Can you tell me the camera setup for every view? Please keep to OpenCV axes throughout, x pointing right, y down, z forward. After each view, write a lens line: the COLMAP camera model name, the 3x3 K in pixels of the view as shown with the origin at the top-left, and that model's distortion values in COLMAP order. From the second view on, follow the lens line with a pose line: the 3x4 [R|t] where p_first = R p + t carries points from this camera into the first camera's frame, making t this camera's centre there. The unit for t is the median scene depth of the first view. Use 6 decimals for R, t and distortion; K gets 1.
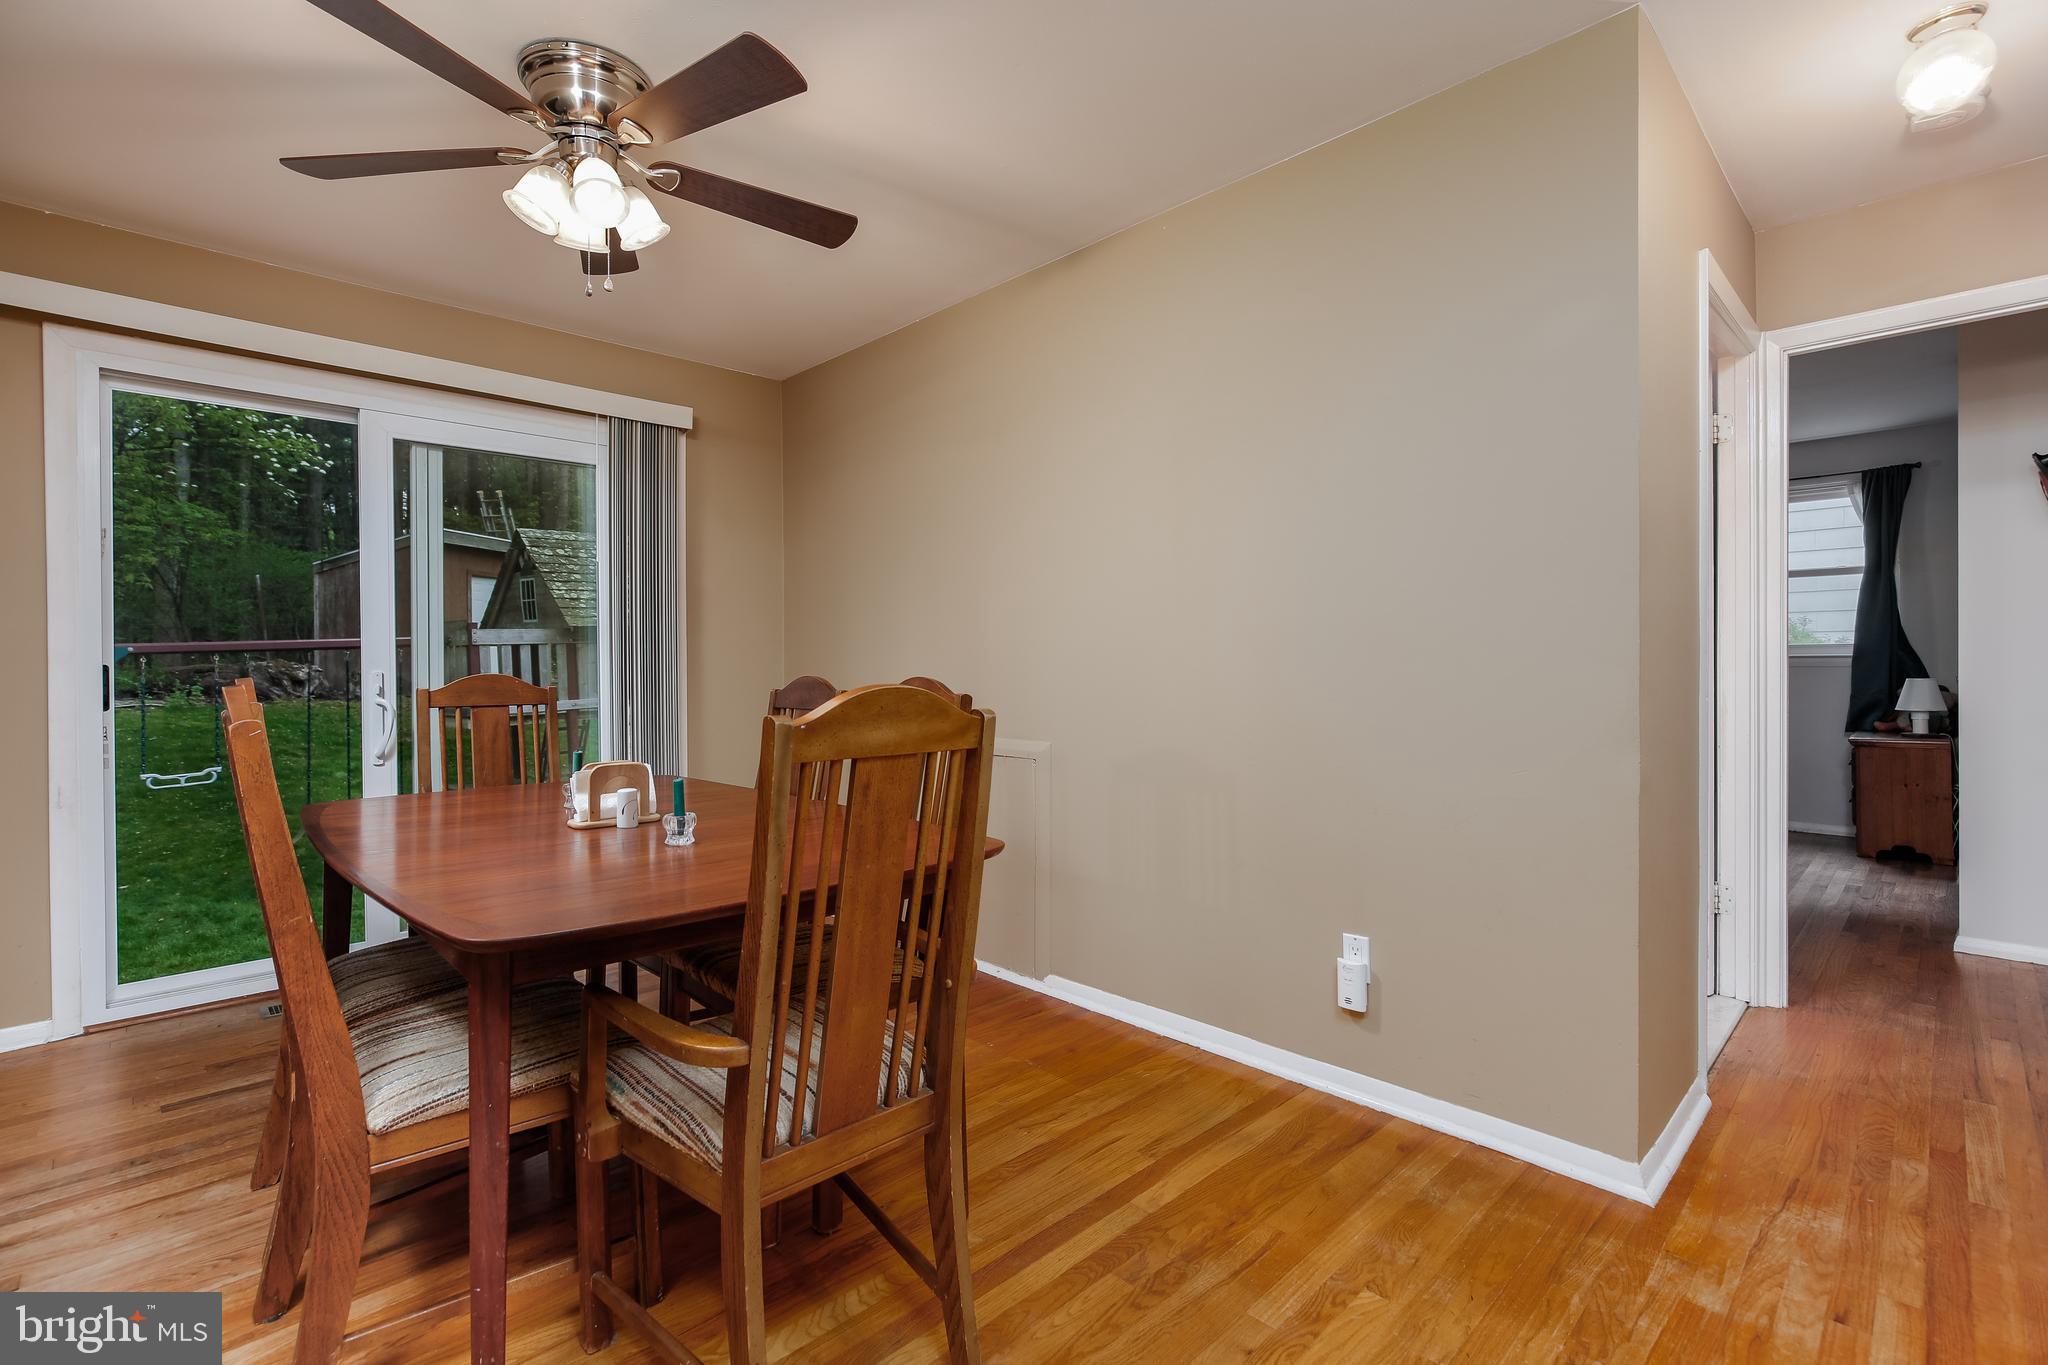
lens RADIAL K [[901.9, 0, 1004.9], [0, 901.9, 652.8], [0, 0, 1]] dist [-0.011183, 0.003695]
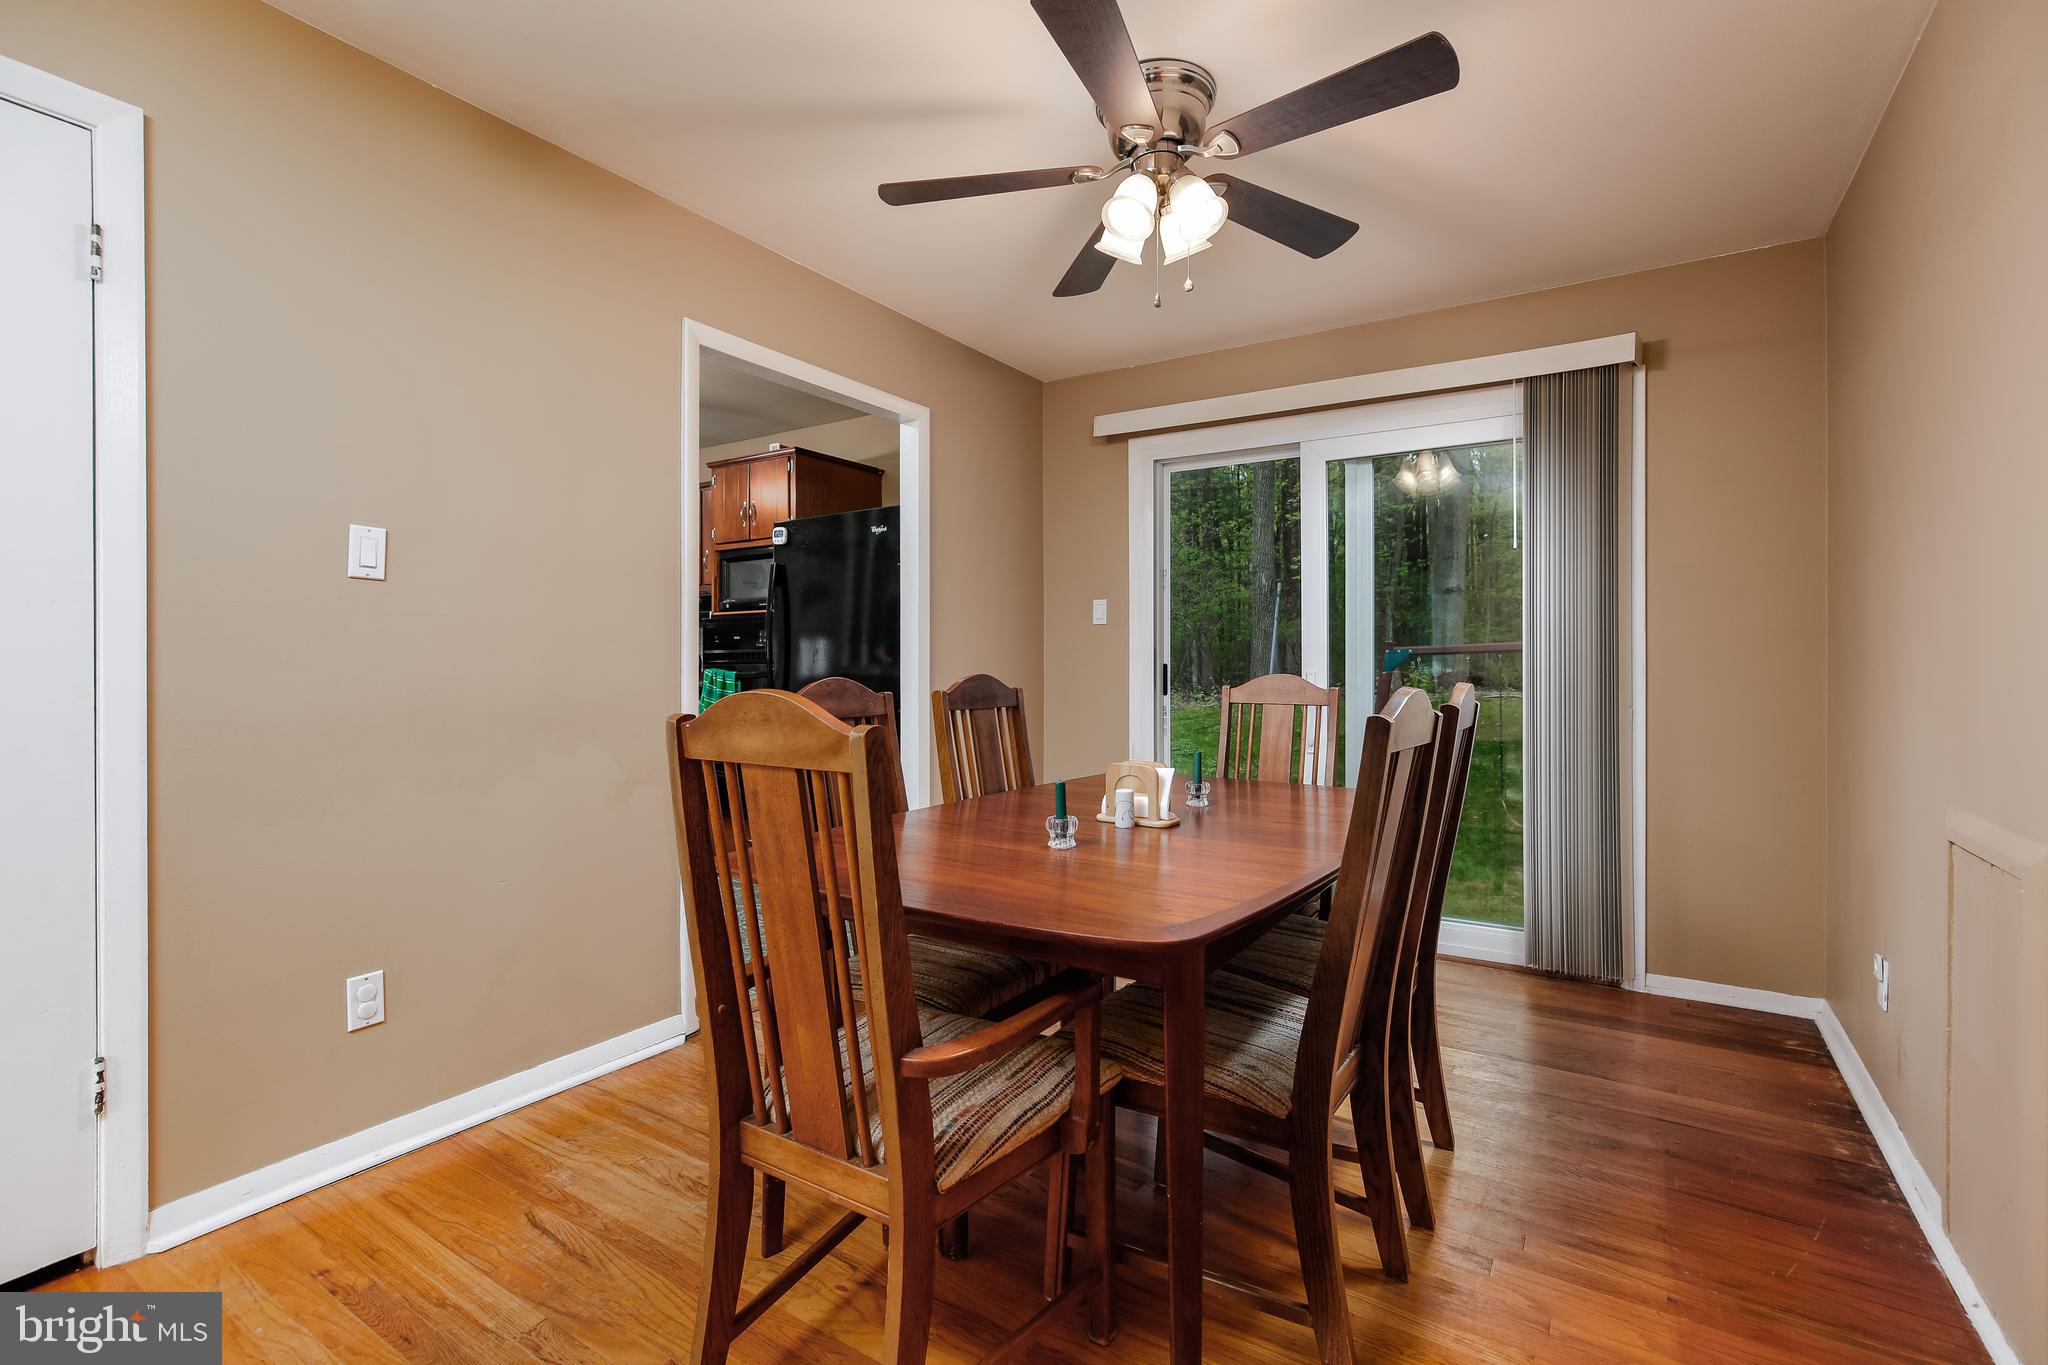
lens RADIAL K [[901.9, 0, 1036.2], [0, 901.9, 678.3], [0, 0, 1]] dist [-0.011183, 0.003695]
pose [[0.240070, 0.024761, -0.970440, 0.382981], [0.002661, 0.999654, 0.026164, -0.001052], [0.970752, -0.008863, 0.239921, 0.457969]]
